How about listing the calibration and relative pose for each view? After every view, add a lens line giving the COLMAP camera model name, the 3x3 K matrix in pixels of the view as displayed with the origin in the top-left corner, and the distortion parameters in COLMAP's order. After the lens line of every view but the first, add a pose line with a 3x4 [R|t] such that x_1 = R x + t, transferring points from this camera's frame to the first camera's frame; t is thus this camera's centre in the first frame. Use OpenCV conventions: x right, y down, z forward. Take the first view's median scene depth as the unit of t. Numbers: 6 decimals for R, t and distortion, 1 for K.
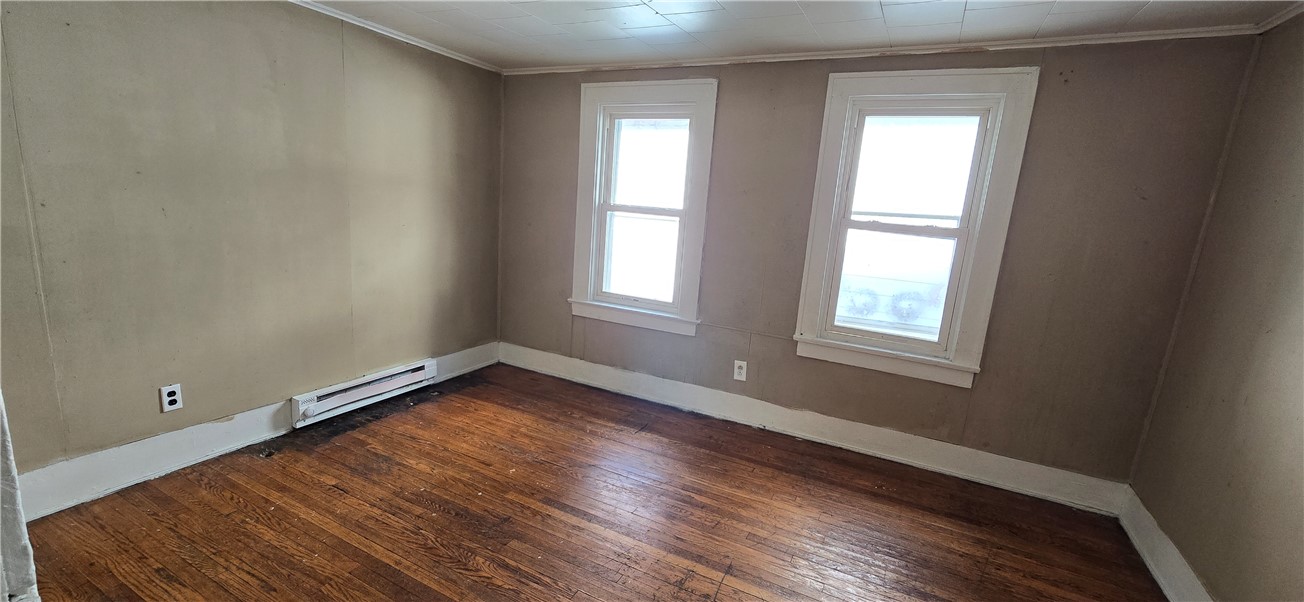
lens RADIAL K [[529.2, 0, 658.0], [0, 529.2, 310.2], [0, 0, 1]] dist [-0.008704, 0.000199]
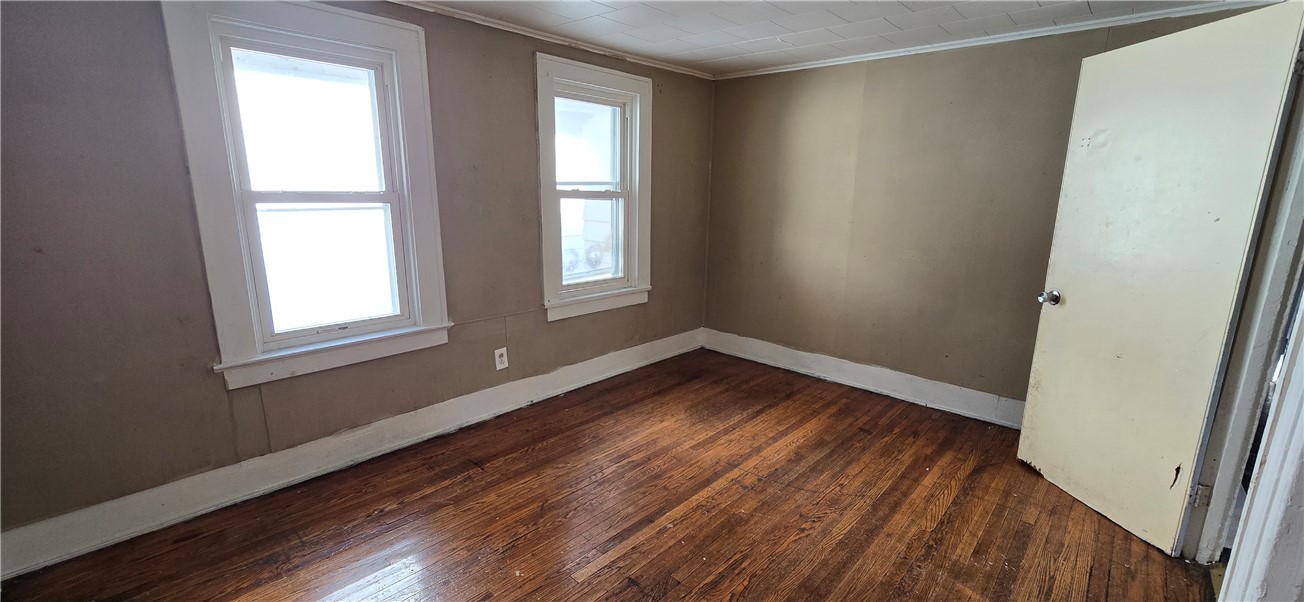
lens RADIAL K [[529.2, 0, 658.0], [0, 529.2, 310.2], [0, 0, 1]] dist [-0.008704, 0.000199]
pose [[0.273461, -0.276228, 0.921367, -0.671101], [0.202750, 0.952910, 0.225509, -0.136174], [-0.940272, 0.125139, 0.316589, 0.470230]]
